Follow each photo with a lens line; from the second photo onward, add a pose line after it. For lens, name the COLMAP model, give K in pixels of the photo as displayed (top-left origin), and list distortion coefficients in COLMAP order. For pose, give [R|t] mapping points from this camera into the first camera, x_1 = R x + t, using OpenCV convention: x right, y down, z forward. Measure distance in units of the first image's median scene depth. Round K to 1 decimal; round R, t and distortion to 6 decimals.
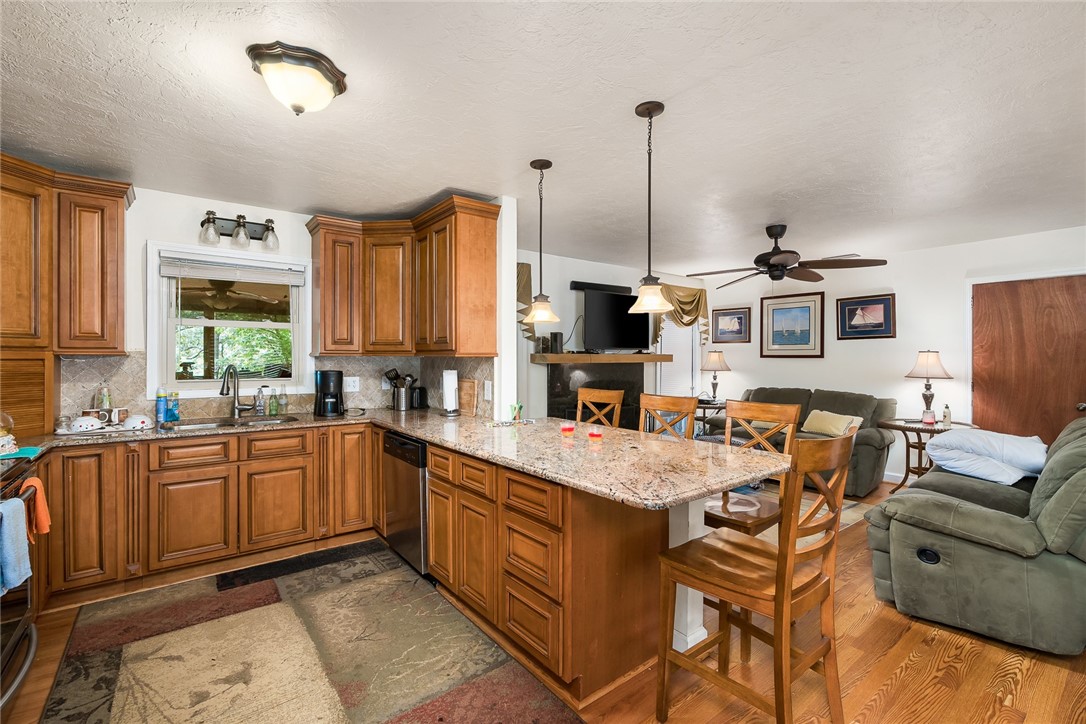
lens RADIAL K [[485.2, 0, 543.3], [0, 485.2, 357.5], [0, 0, 1]] dist [-0.010146, 0.001133]
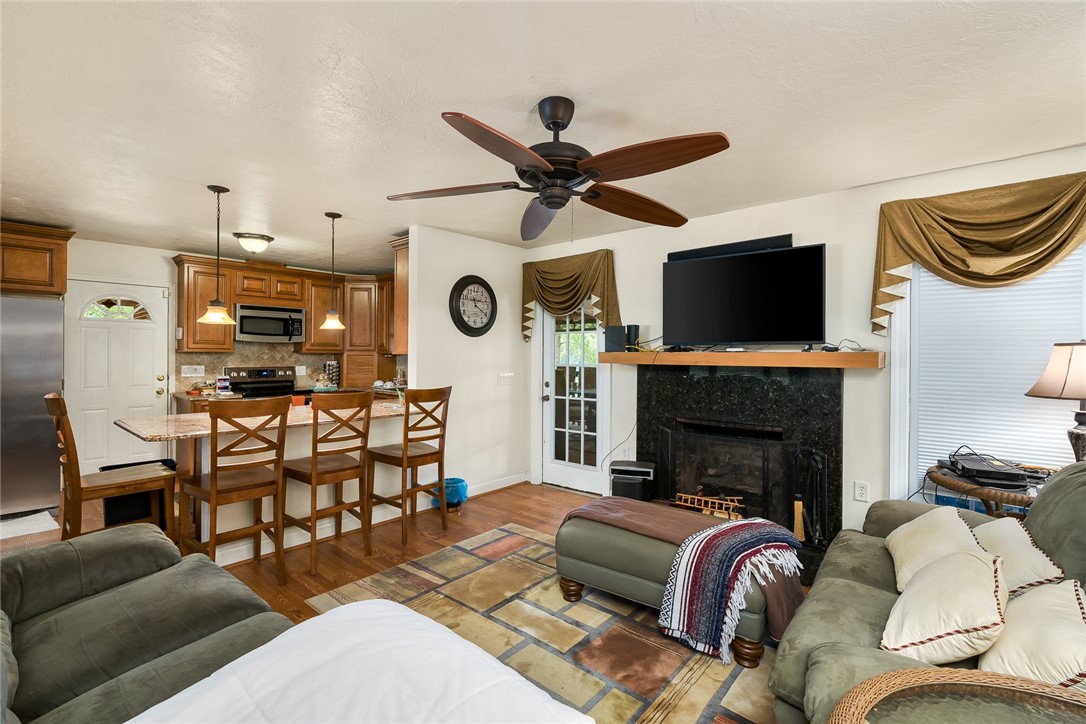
lens RADIAL K [[485.2, 0, 543.3], [0, 485.2, 357.5], [0, 0, 1]] dist [-0.010146, 0.001133]
pose [[0.196498, 0.006924, -0.980480, 0.923231], [-0.006642, 0.999962, 0.005730, -0.002869], [0.980482, 0.005386, 0.196537, 0.830846]]
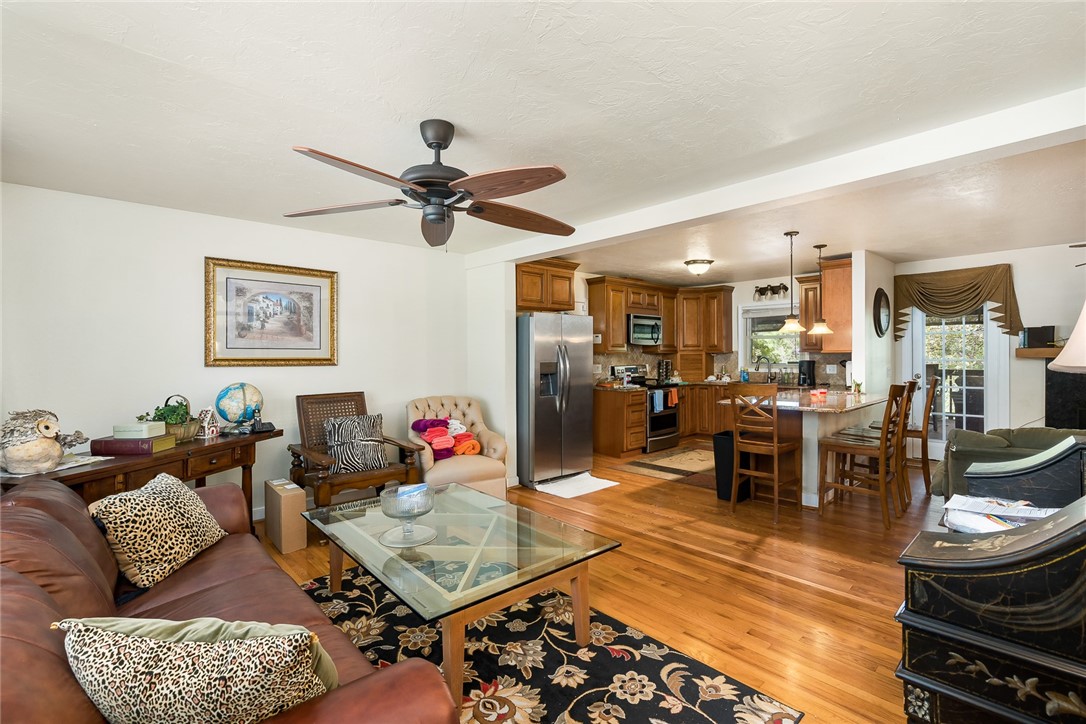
lens RADIAL K [[489.3, 0, 544.0], [0, 489.3, 356.7], [0, 0, 1]] dist [-0.009708, 0.000404]
pose [[0.090970, 0.005169, -0.995840, 1.077962], [0.008044, 0.999950, 0.005925, -0.004815], [0.995821, -0.008550, 0.090924, -0.119114]]
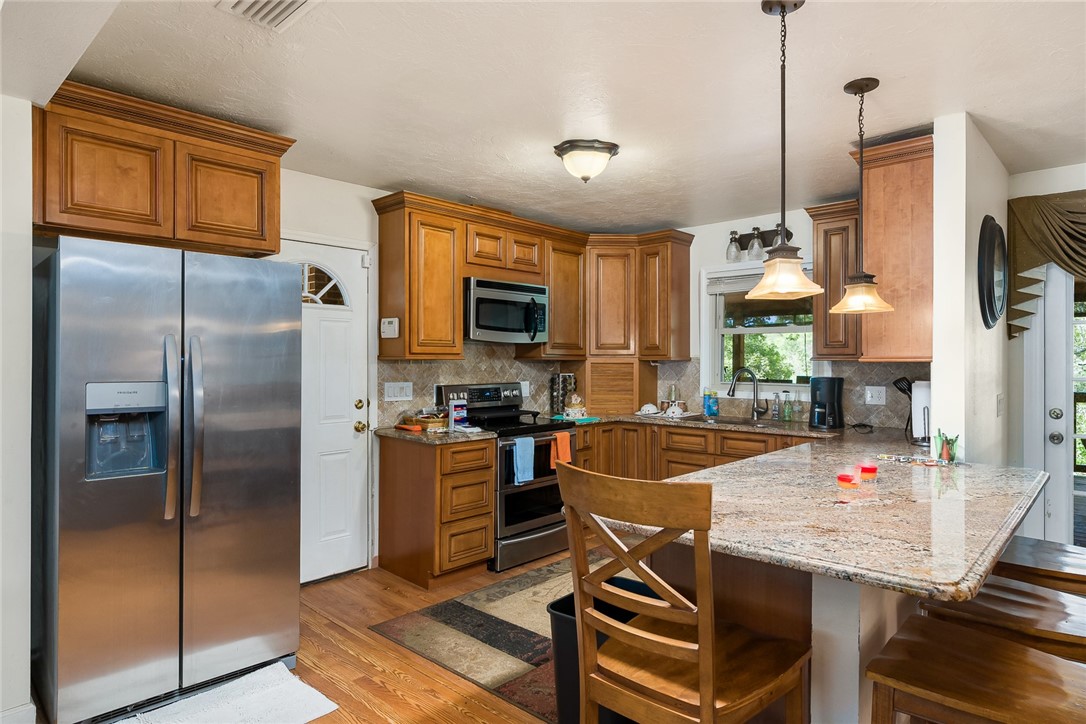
lens RADIAL K [[624.1, 0, 545.2], [0, 624.1, 359.7], [0, 0, 1]] dist [-0.001556, 0.000912]
pose [[0.160340, -0.000663, -0.987062, 0.507309], [-0.000906, 0.999999, -0.000819, -0.003374], [0.987061, 0.001026, 0.160340, 0.259113]]
